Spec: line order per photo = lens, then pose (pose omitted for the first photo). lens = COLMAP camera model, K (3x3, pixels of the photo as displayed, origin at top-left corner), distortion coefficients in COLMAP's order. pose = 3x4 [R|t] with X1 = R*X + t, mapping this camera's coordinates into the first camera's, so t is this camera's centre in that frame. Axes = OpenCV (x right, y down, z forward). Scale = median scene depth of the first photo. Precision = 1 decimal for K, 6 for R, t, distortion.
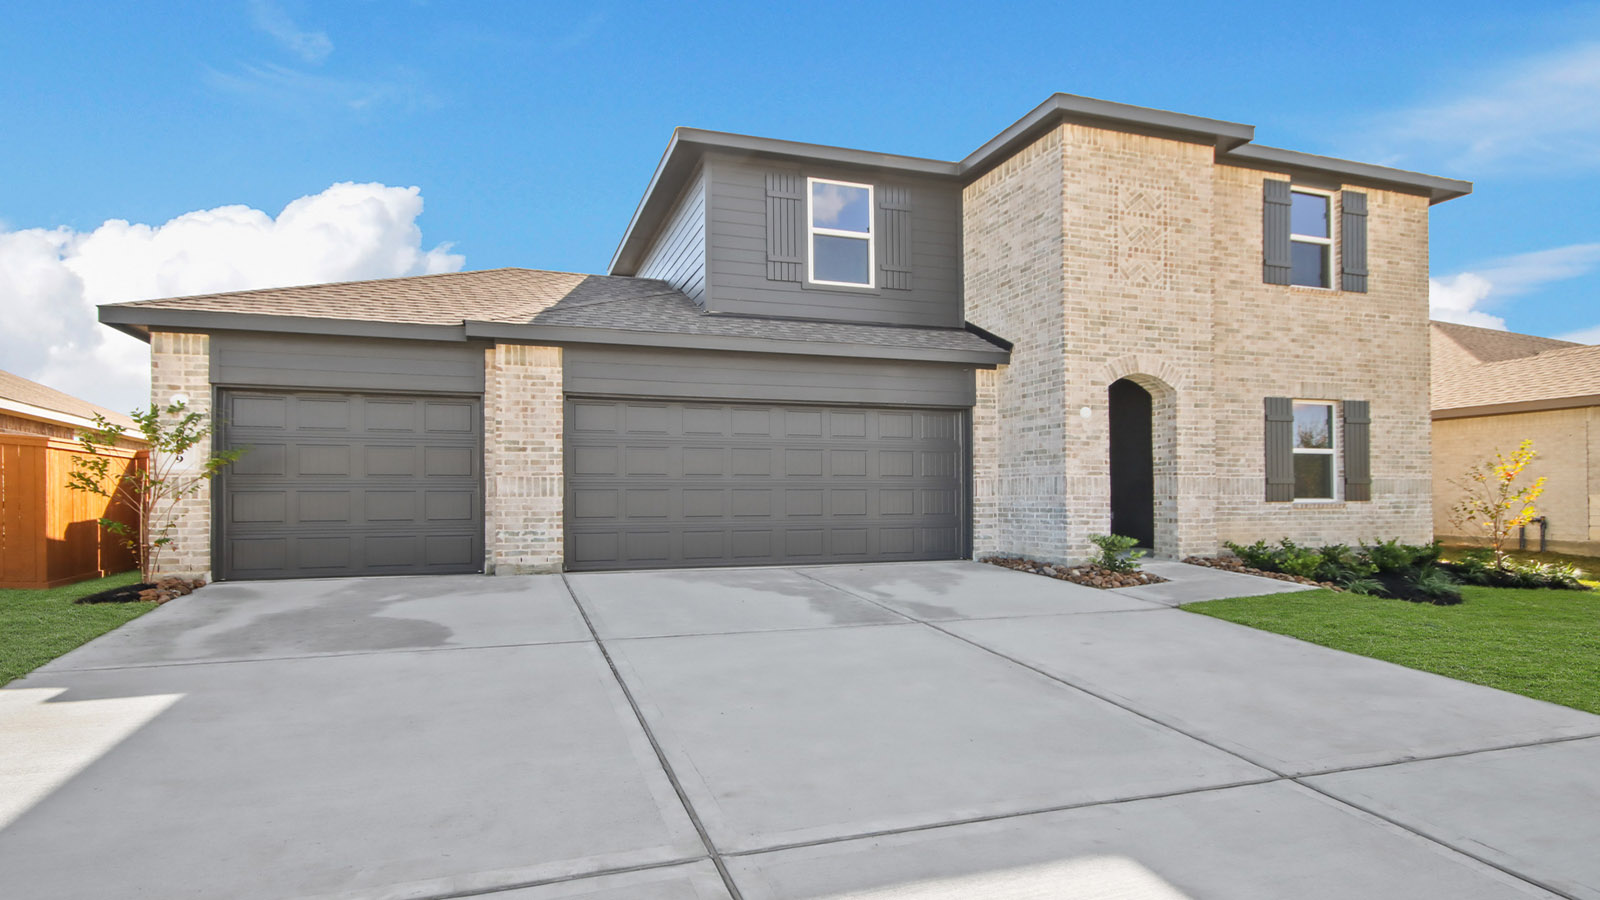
lens RADIAL K [[826.6, 0, 800.0], [0, 826.6, 446.2], [0, 0, 1]] dist [0.015984, 0.000248]
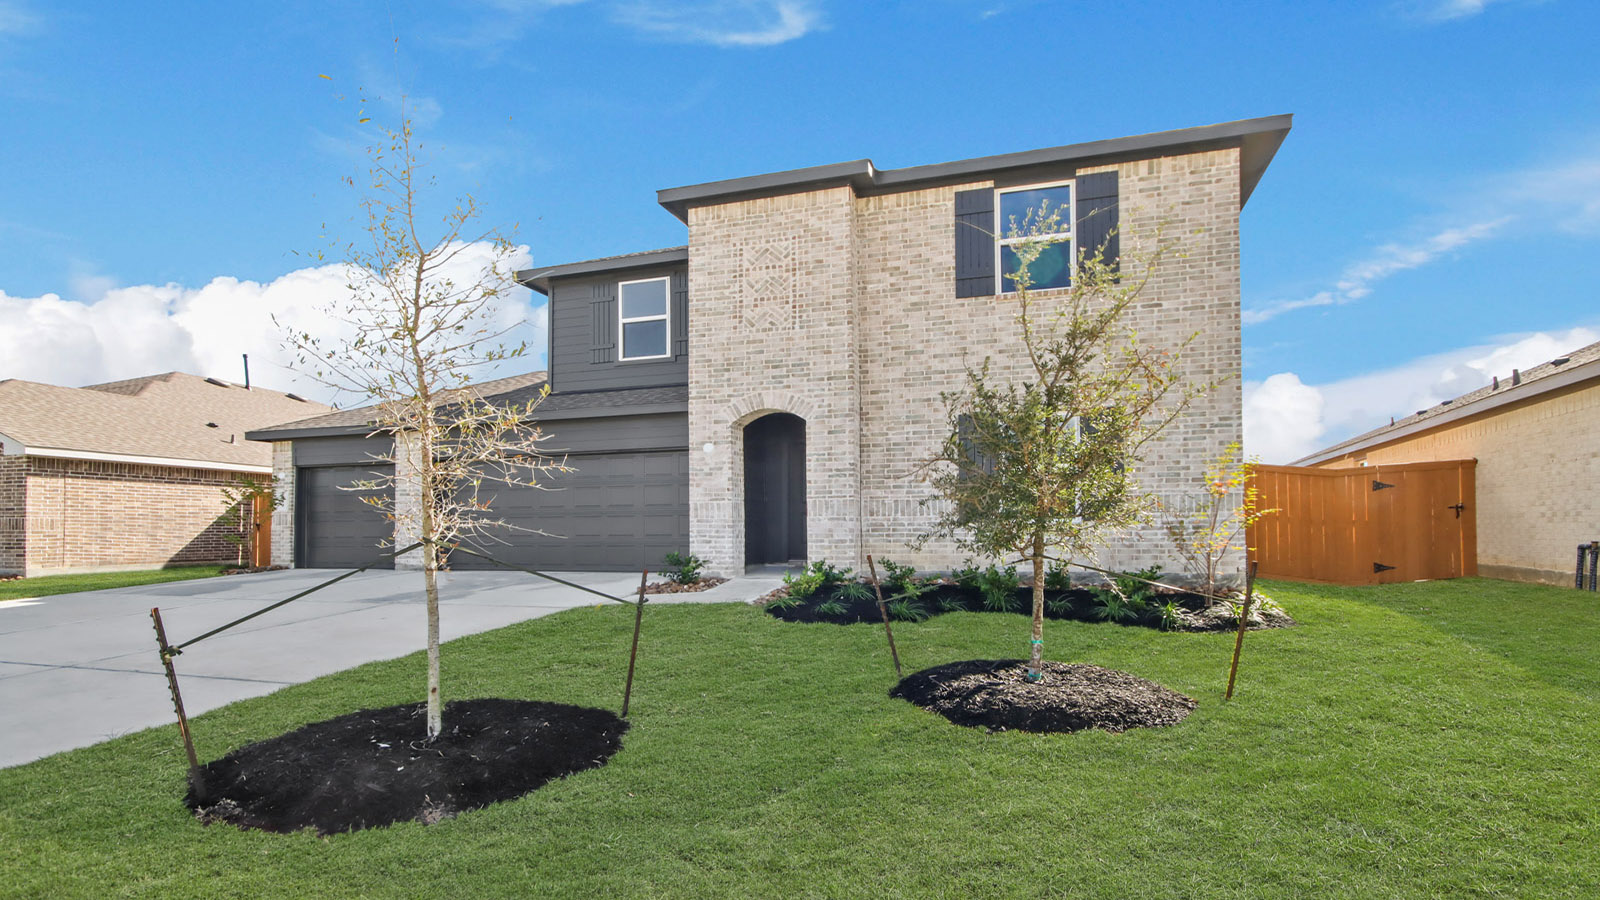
lens RADIAL K [[736.3, 0, 800.1], [0, 736.3, 458.4], [0, 0, 1]] dist [0.001045, -0.000094]
pose [[0.820617, -0.056772, -0.568651, 0.977441], [0.042029, 0.998354, -0.039020, 0.019279], [0.569930, 0.008120, 0.821653, 0.204643]]
